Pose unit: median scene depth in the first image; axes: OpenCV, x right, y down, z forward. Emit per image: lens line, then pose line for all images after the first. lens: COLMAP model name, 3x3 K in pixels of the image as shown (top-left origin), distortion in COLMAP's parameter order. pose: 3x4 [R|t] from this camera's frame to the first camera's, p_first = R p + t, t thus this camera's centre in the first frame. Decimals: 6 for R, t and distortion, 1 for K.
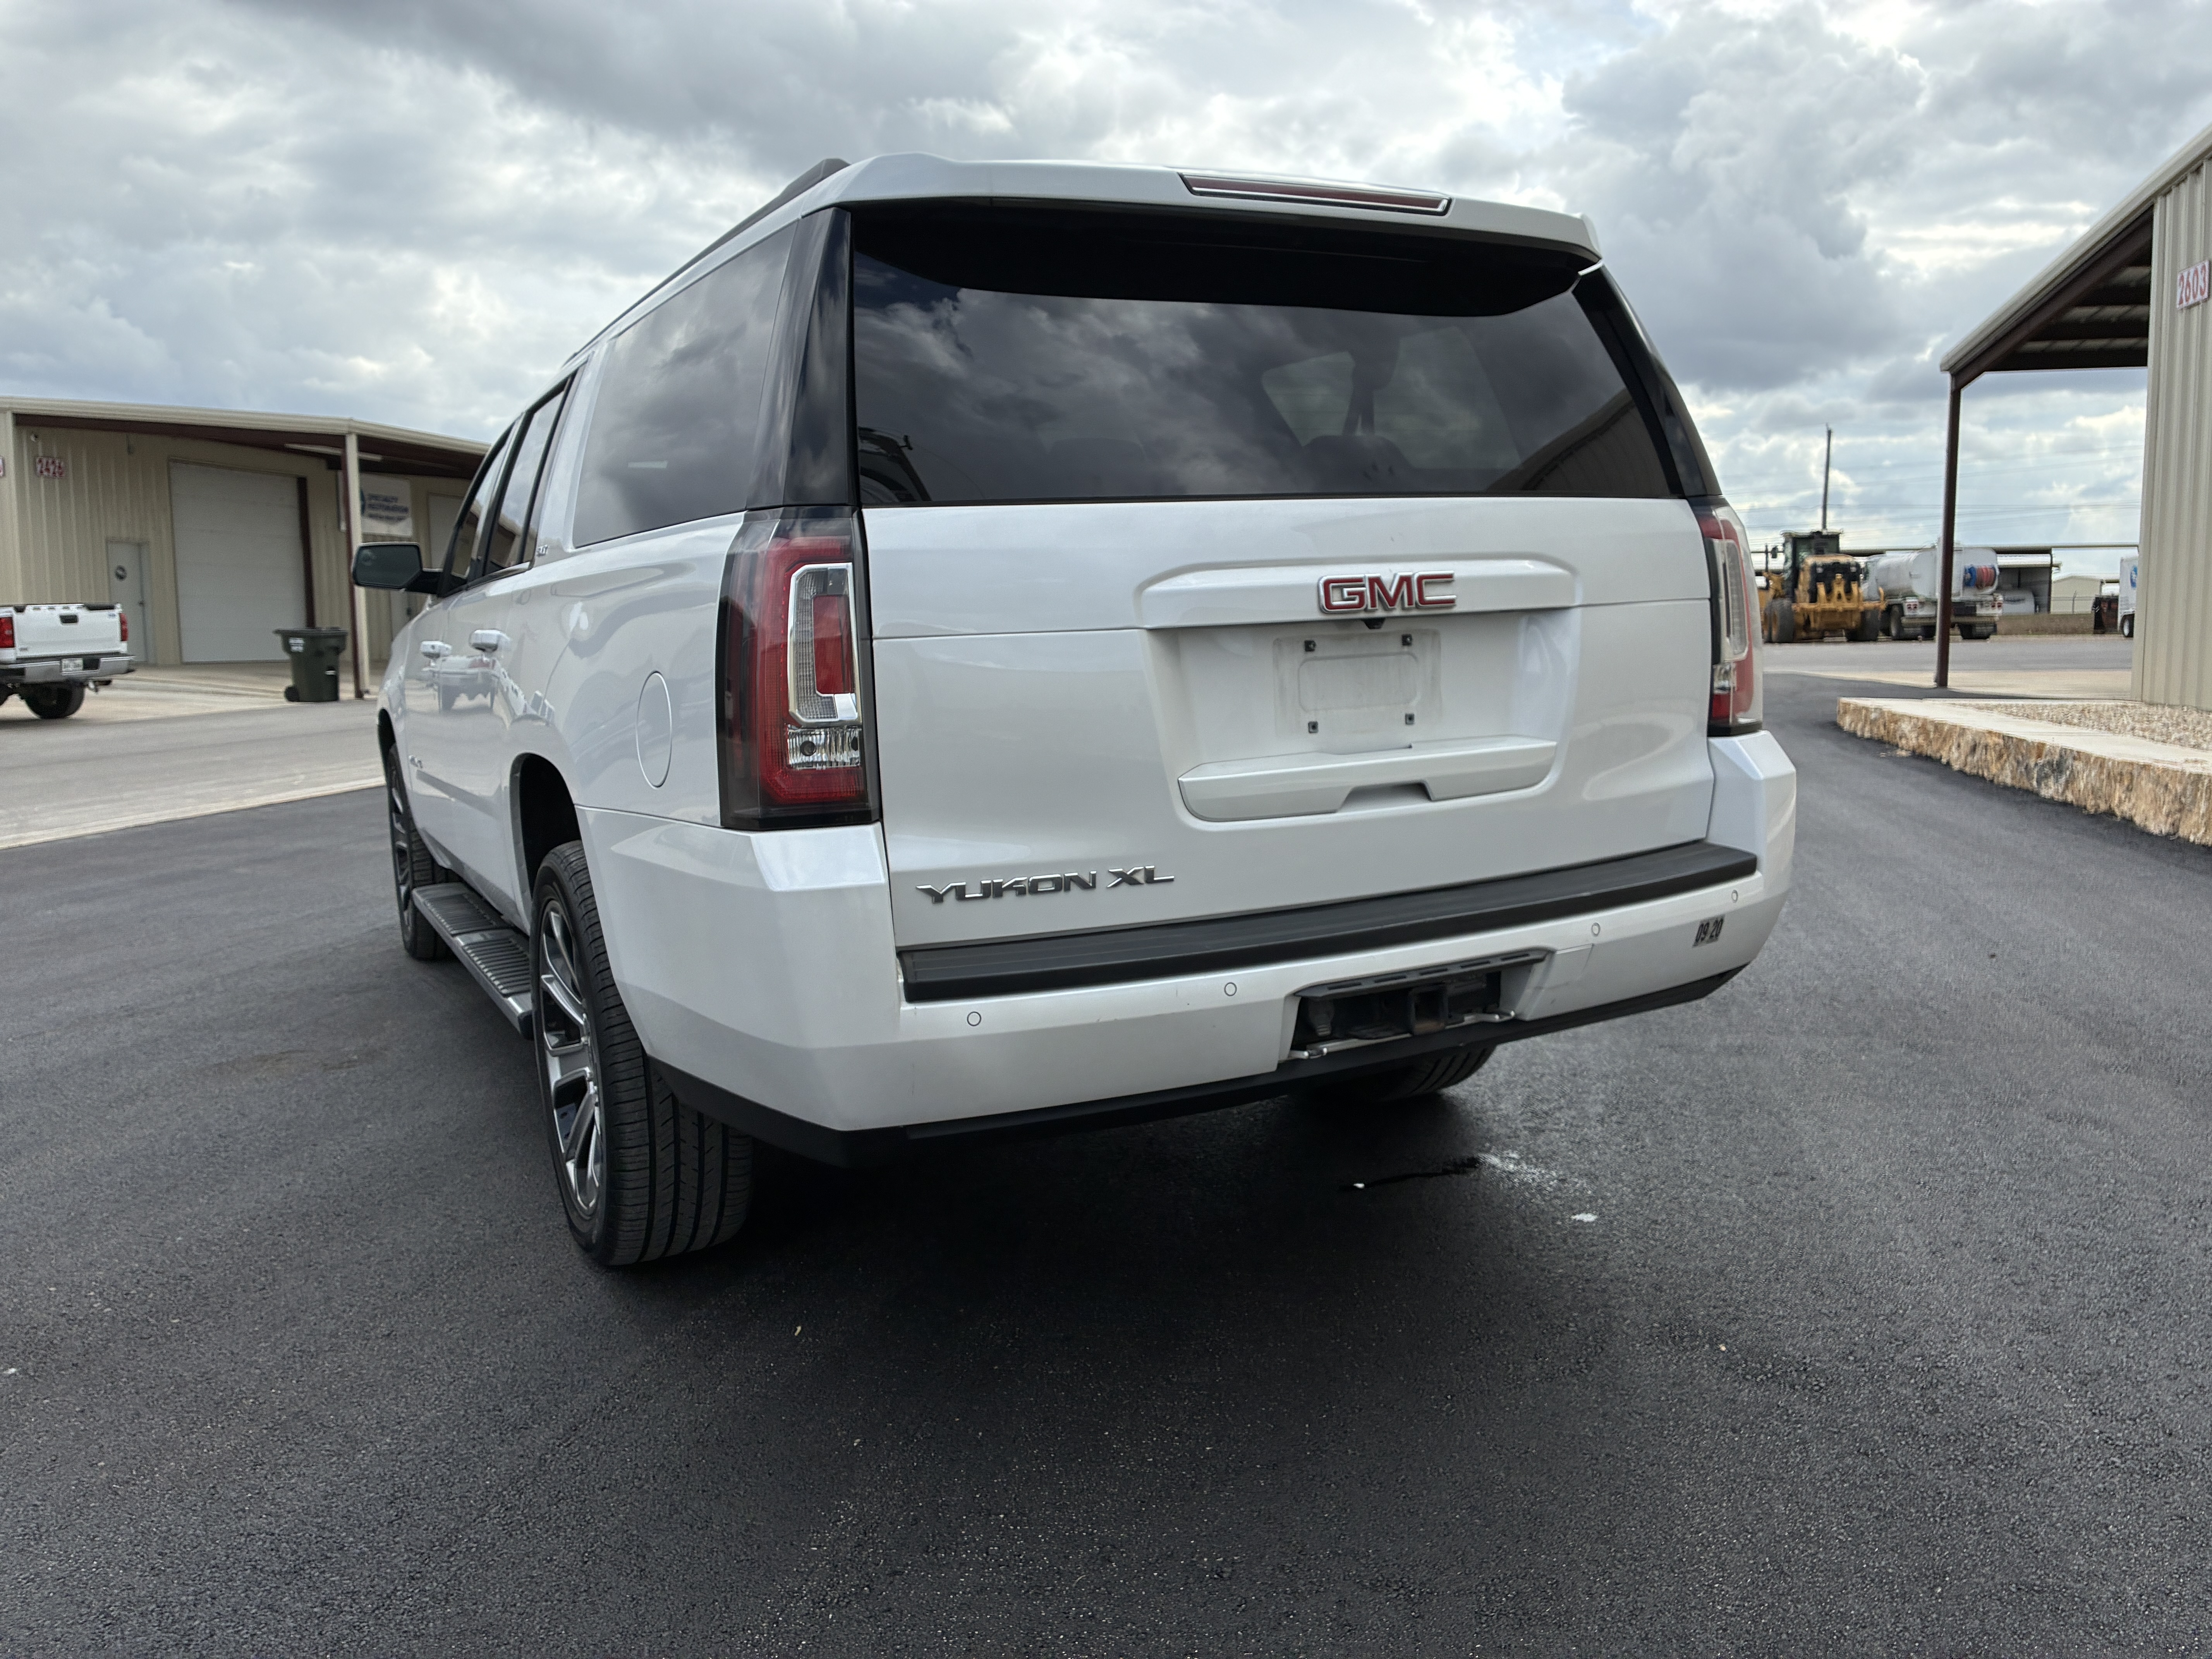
lens RADIAL K [[1687.1, 0, 1106.0], [0, 1687.1, 829.5], [0, 0, 1]] dist [0.074864, -0.075921]
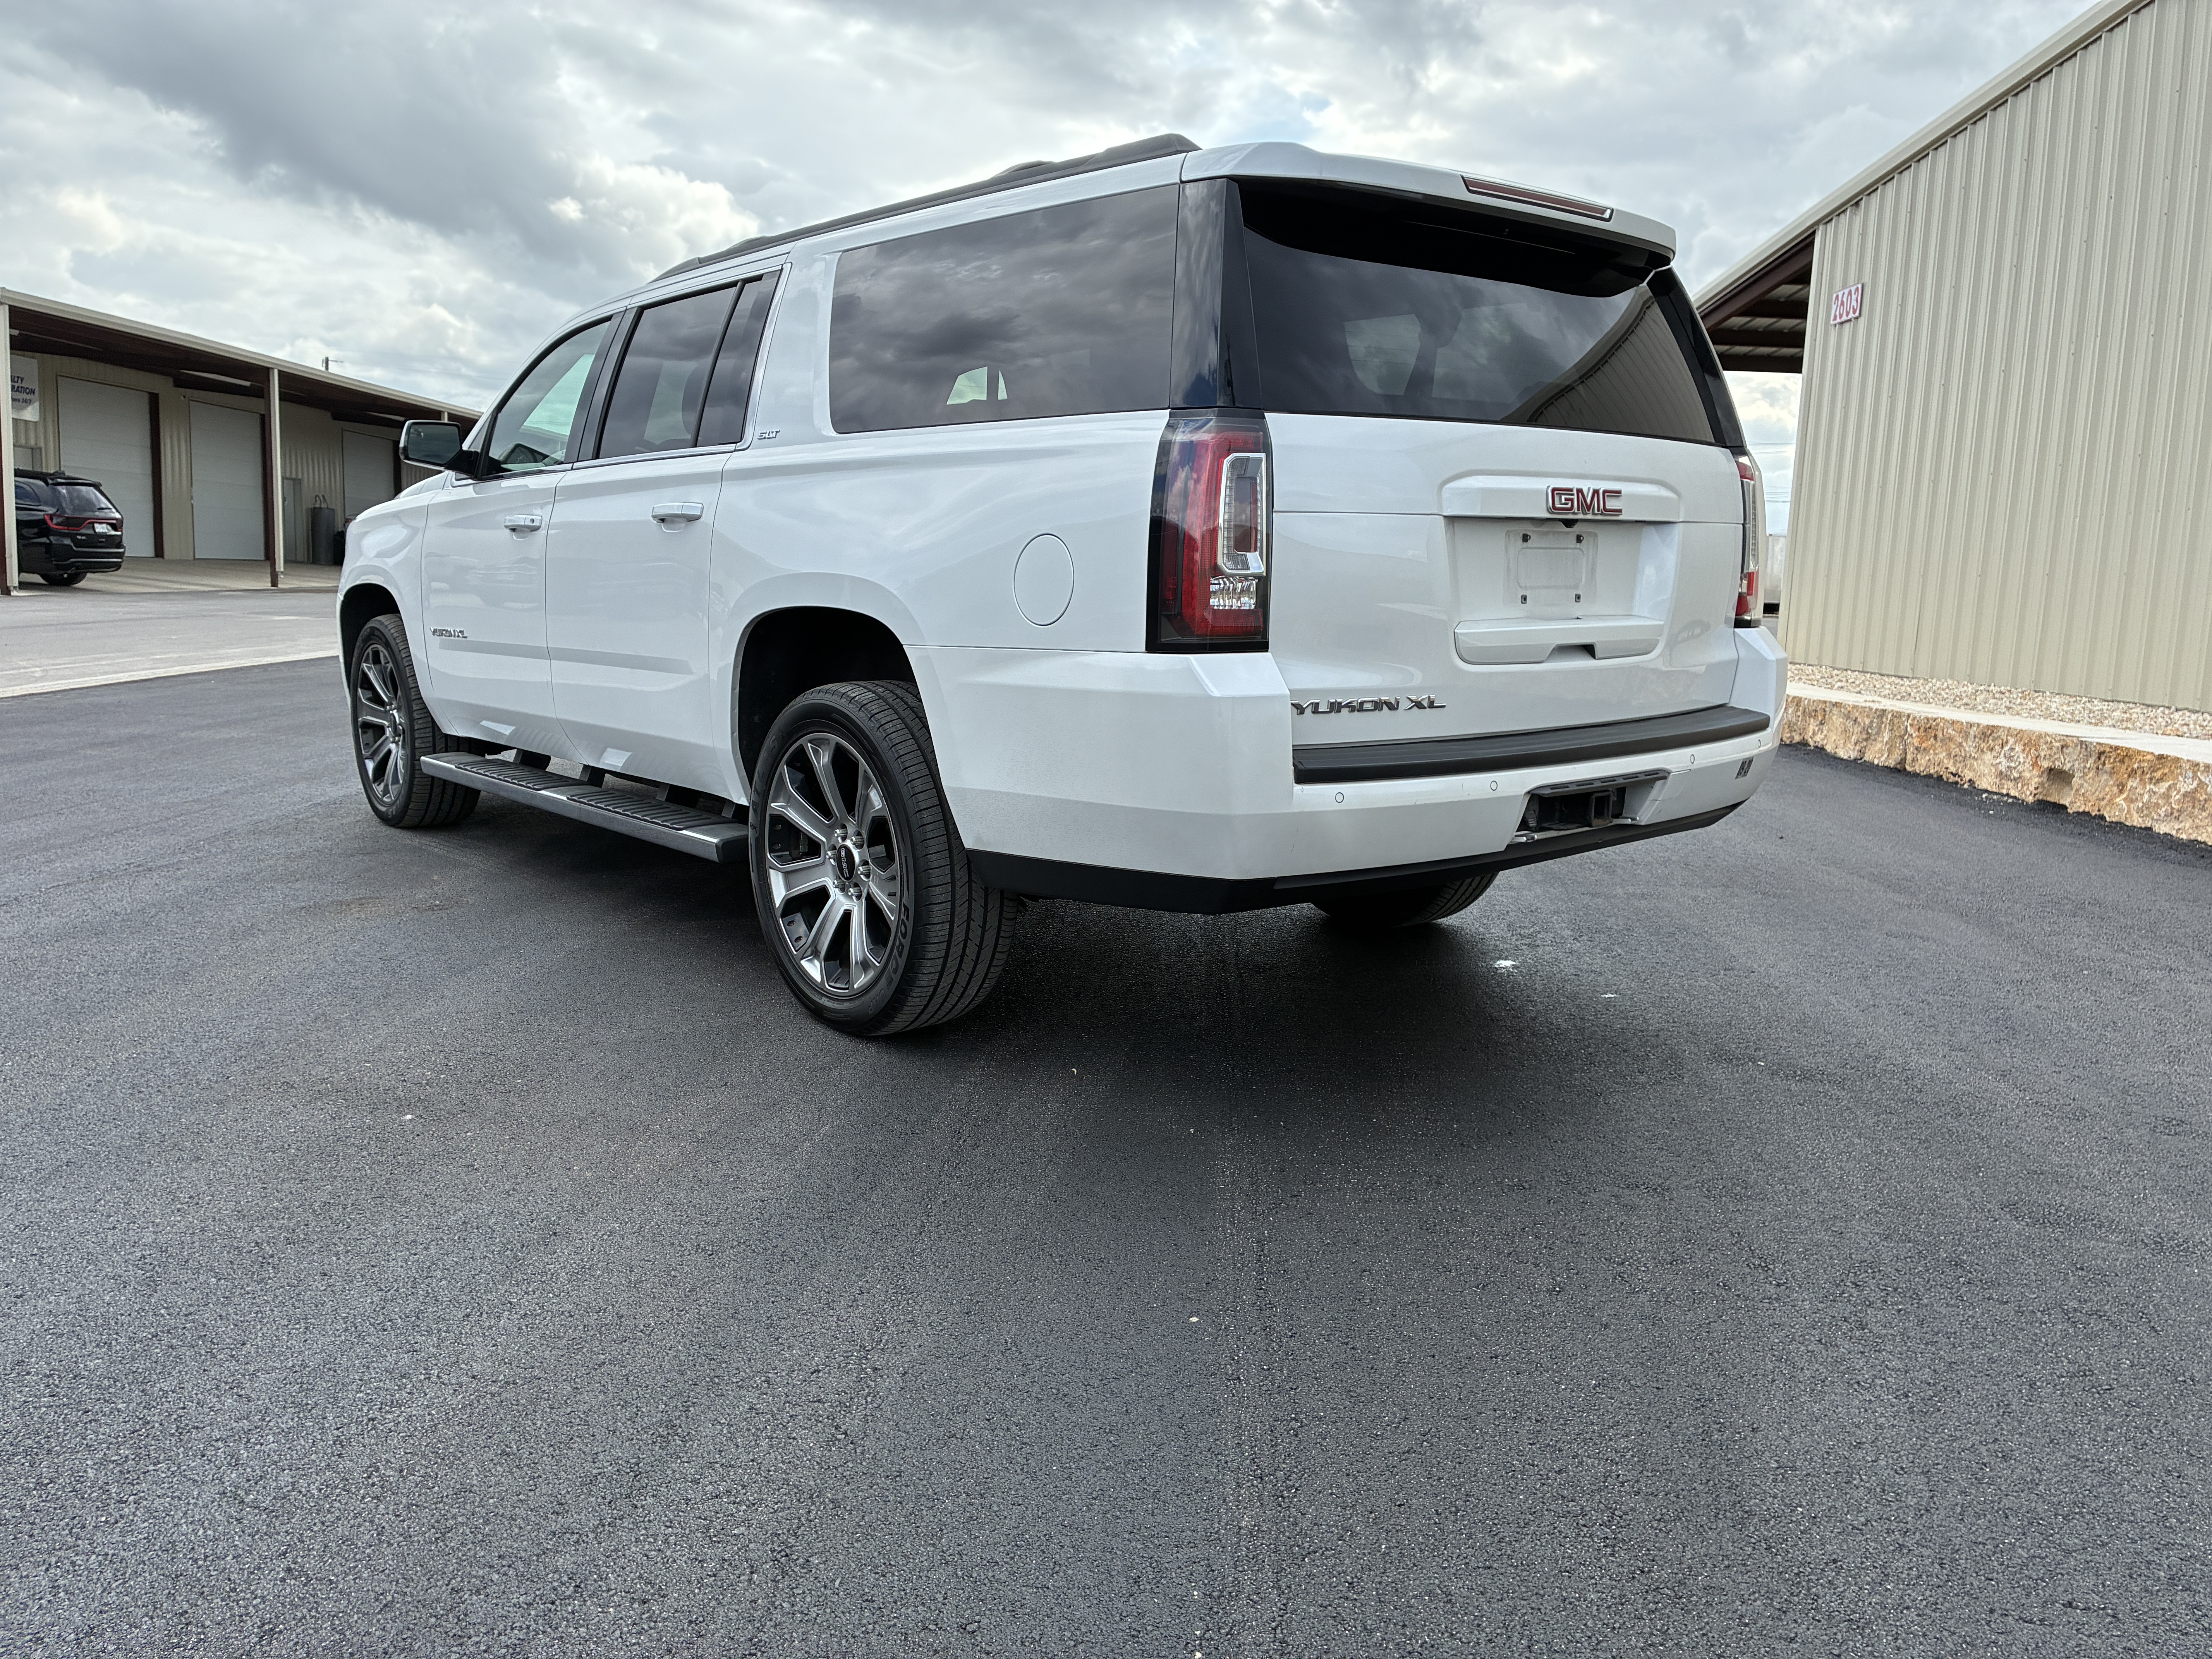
lens RADIAL K [[1695.8, 0, 1106.0], [0, 1695.8, 829.5], [0, 0, 1]] dist [0.011598, 0.088623]
pose [[0.978443, 0.014699, 0.205995, -0.425294], [-0.021072, 0.999364, 0.028778, 0.080337], [-0.205441, -0.032499, 0.978130, -0.226577]]
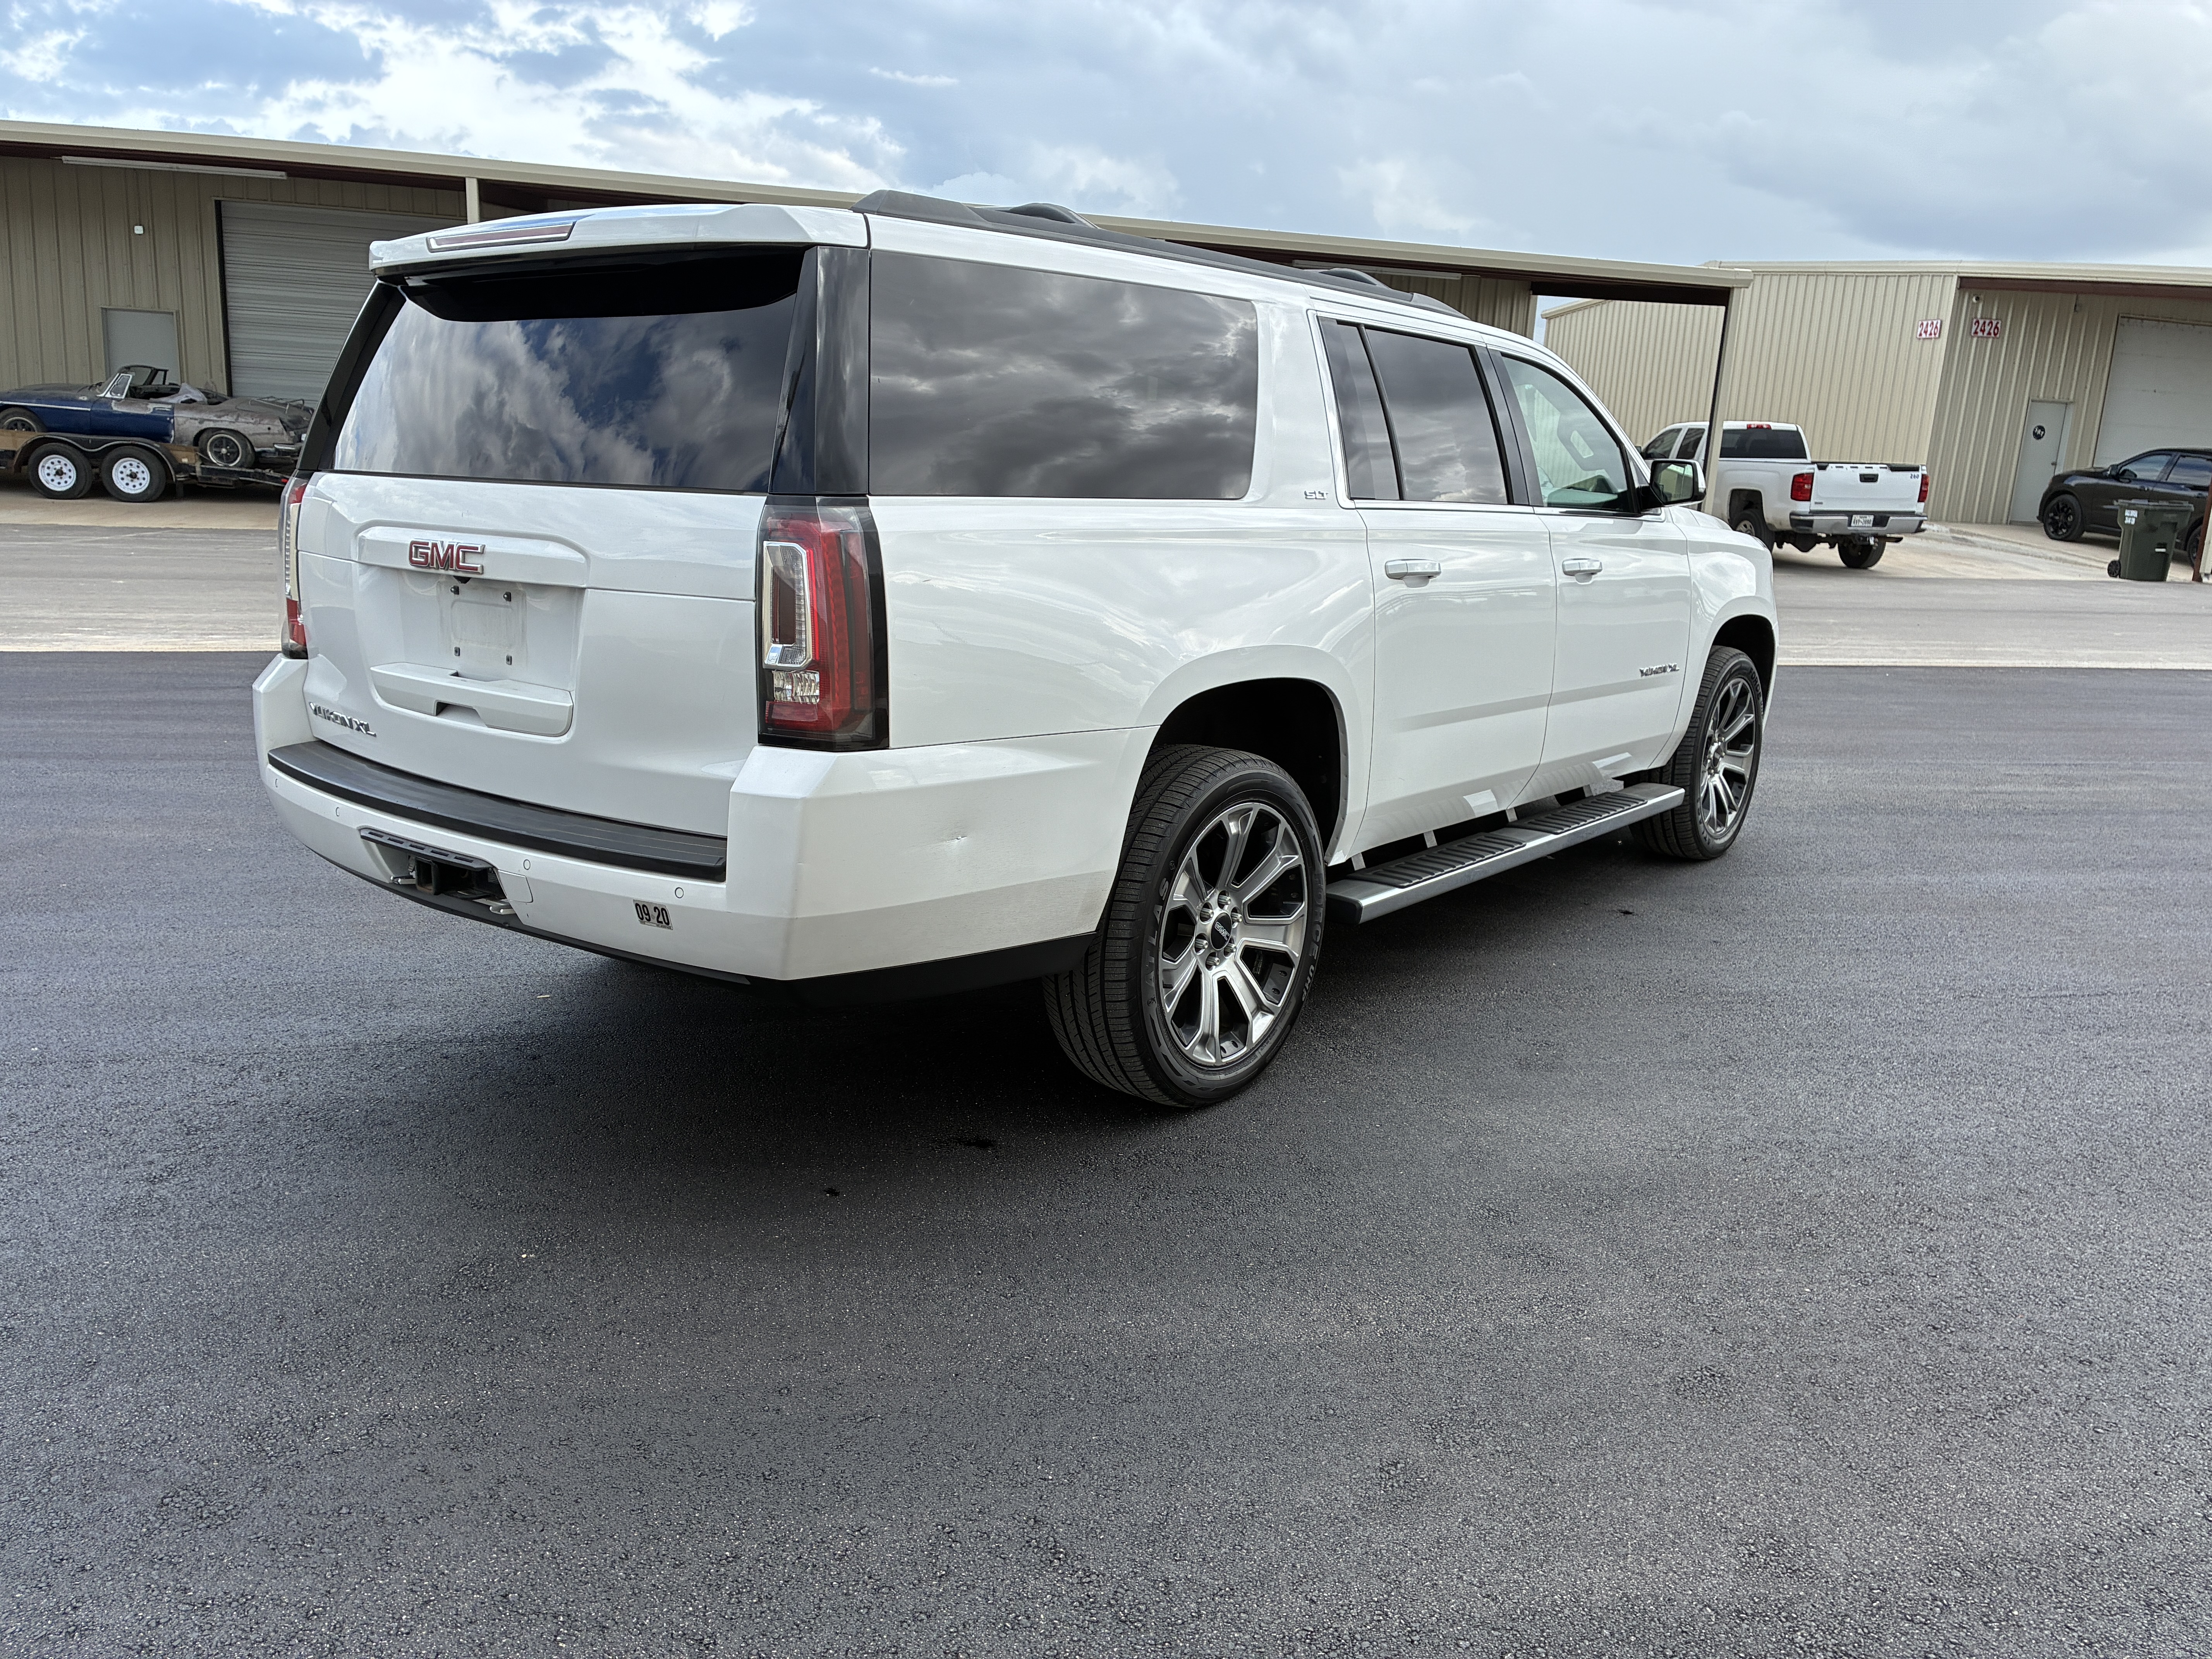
lens RADIAL K [[1687.1, 0, 1106.0], [0, 1687.1, 829.5], [0, 0, 1]] dist [0.074864, -0.075921]
pose [[0.402836, 0.245850, -0.881635, 1.384333], [-0.167450, 0.966788, 0.193085, -0.241396], [0.899824, 0.069848, 0.430625, 0.798695]]
